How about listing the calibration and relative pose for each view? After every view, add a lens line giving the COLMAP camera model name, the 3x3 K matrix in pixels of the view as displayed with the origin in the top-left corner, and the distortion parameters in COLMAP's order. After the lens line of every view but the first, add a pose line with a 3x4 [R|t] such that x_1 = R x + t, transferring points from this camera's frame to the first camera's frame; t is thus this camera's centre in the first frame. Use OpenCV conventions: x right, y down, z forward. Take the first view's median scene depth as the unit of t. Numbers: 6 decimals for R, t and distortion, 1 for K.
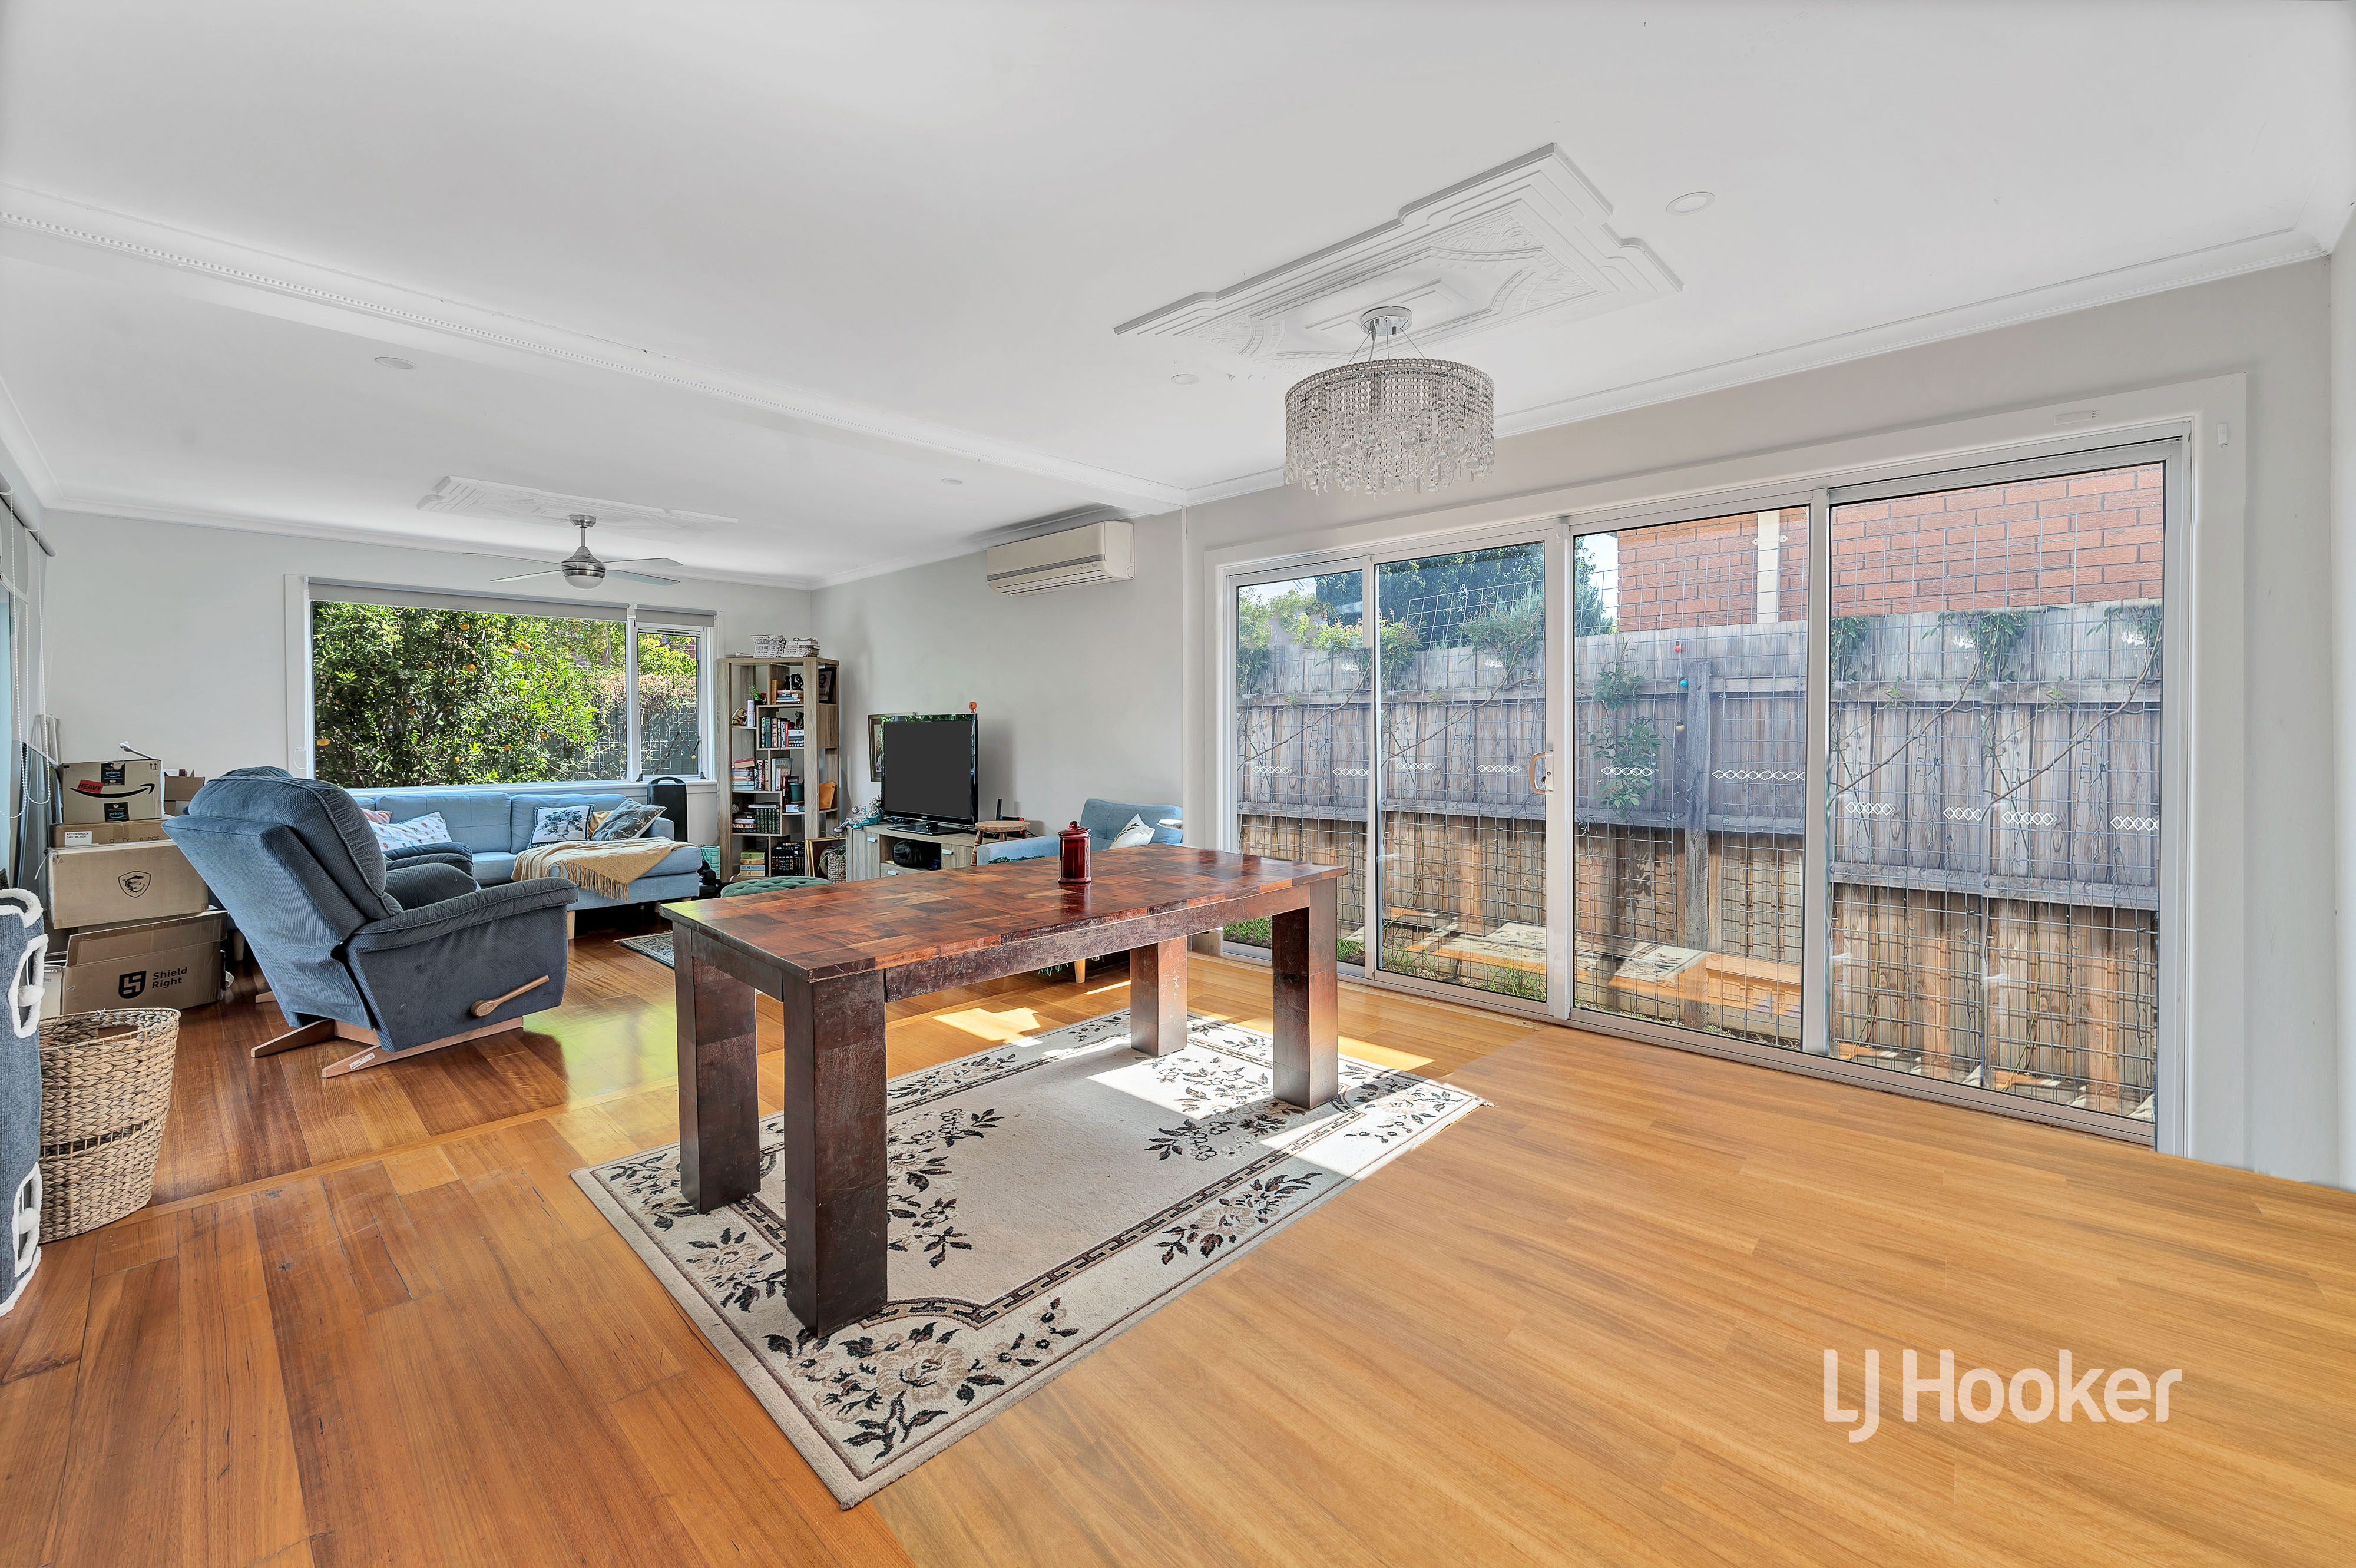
lens RADIAL K [[942.3, 0, 1179.6], [0, 942.3, 730.7], [0, 0, 1]] dist [-0.000231, -0.000077]
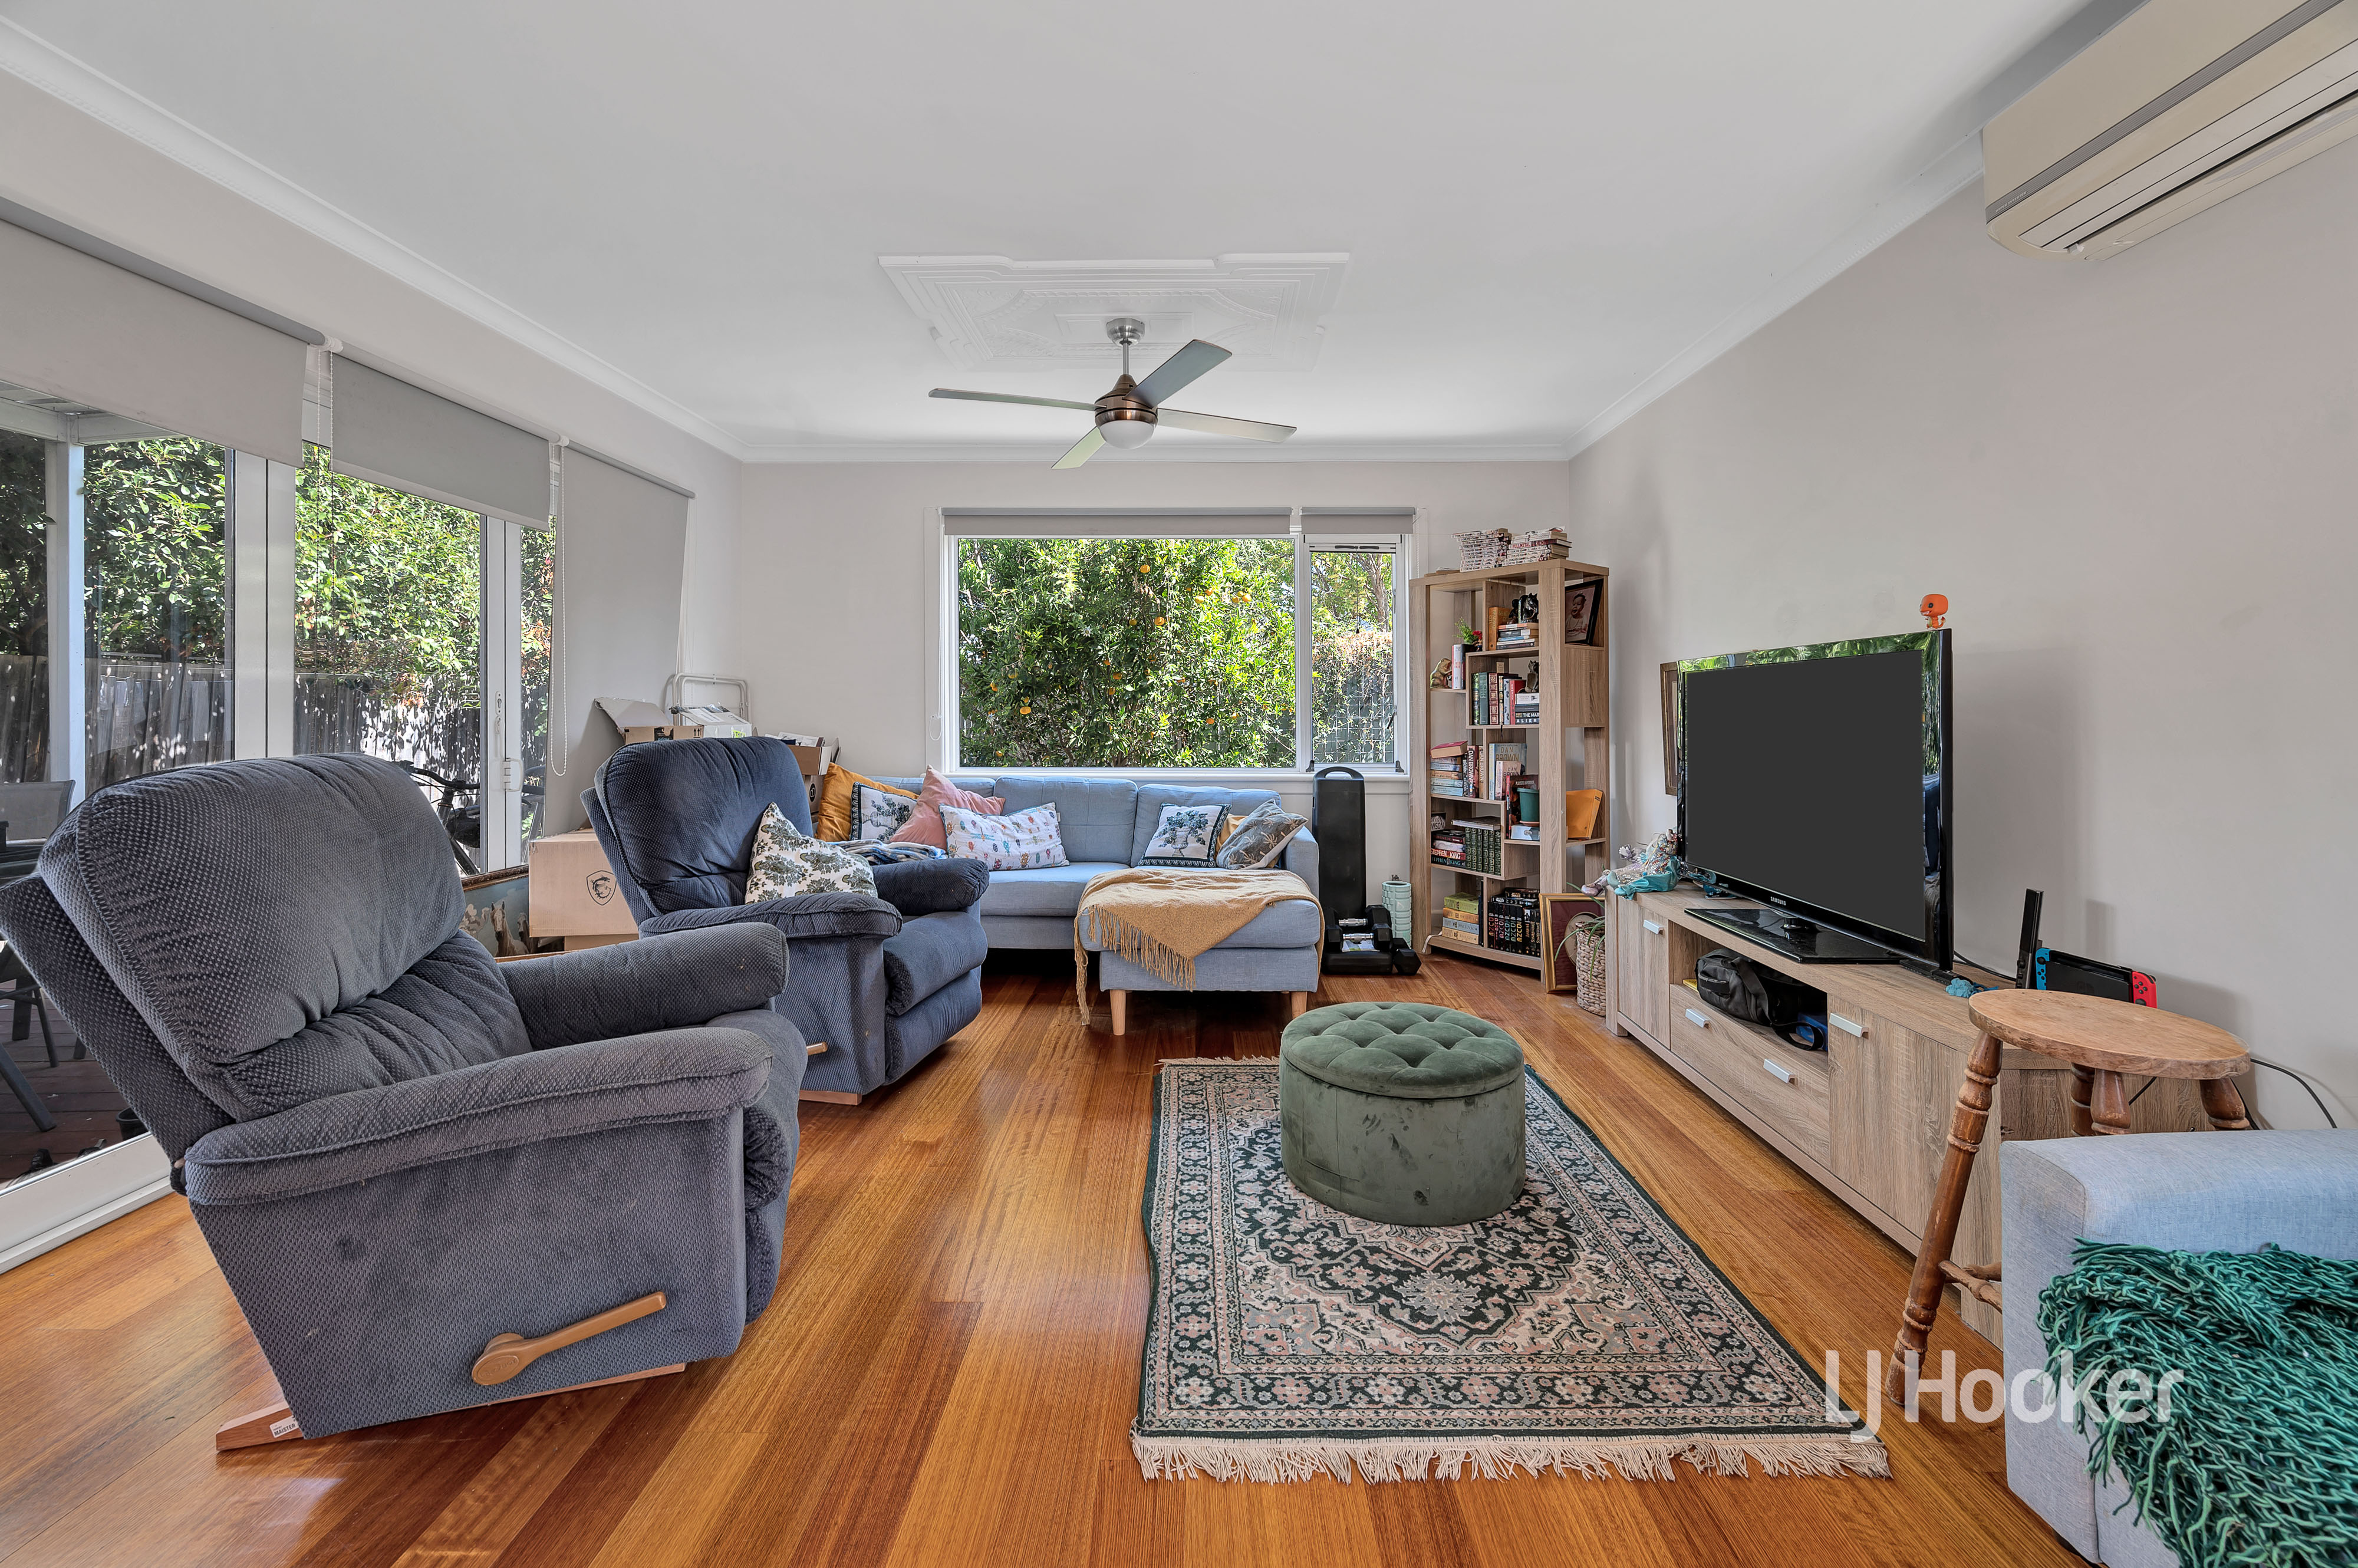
lens RADIAL K [[963.2, 0, 1209.0], [0, 963.2, 698.2], [0, 0, 1]] dist [-0.001744, -0.000189]
pose [[0.686283, -0.004990, -0.727318, -0.128707], [-0.005168, 0.999918, -0.011737, 0.010264], [0.727316, 0.011814, 0.686201, 0.502672]]
